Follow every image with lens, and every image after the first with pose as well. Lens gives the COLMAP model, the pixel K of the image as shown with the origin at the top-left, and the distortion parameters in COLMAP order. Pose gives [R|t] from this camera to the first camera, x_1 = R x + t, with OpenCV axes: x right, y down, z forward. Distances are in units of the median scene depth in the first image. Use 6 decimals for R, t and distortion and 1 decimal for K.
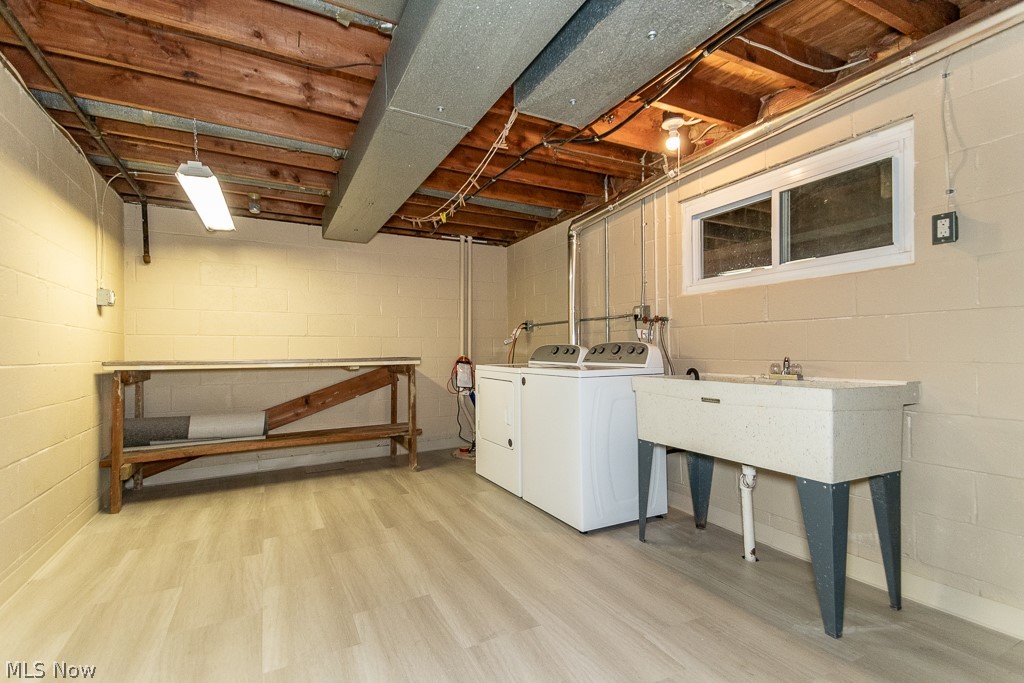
lens RADIAL K [[472.4, 0, 507.9], [0, 472.4, 347.3], [0, 0, 1]] dist [0.053526, -0.019514]
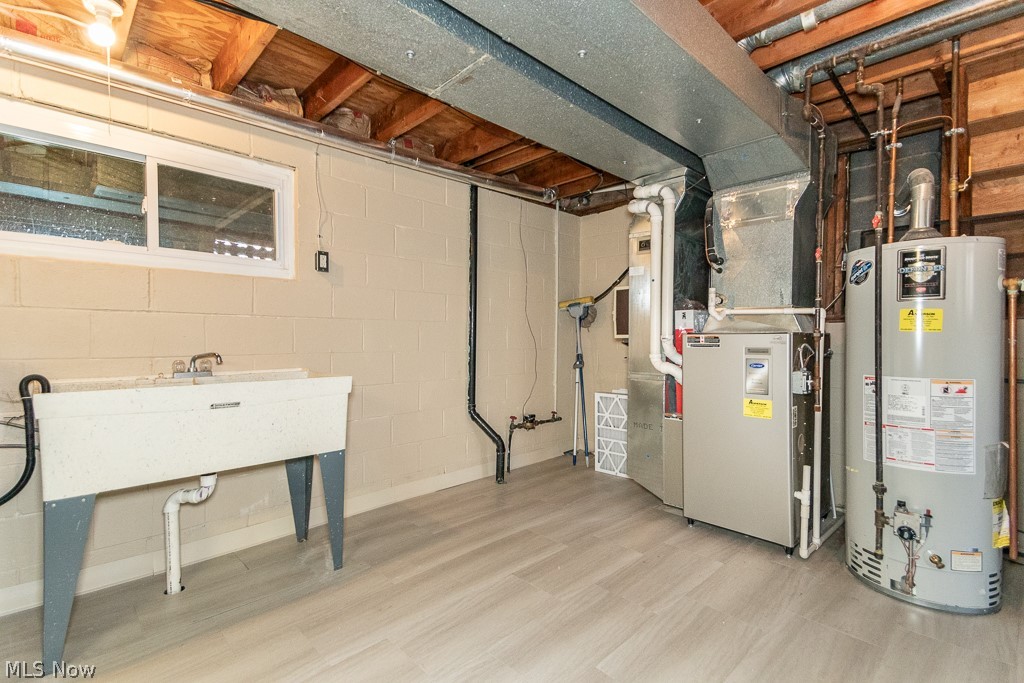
lens RADIAL K [[472.4, 0, 507.0], [0, 472.4, 342.6], [0, 0, 1]] dist [0.053526, -0.019514]
pose [[-0.297924, -0.004160, 0.954581, -0.538941], [-0.011844, 0.999930, 0.000661, -0.007928], [-0.954516, -0.011110, -0.297952, 0.766488]]
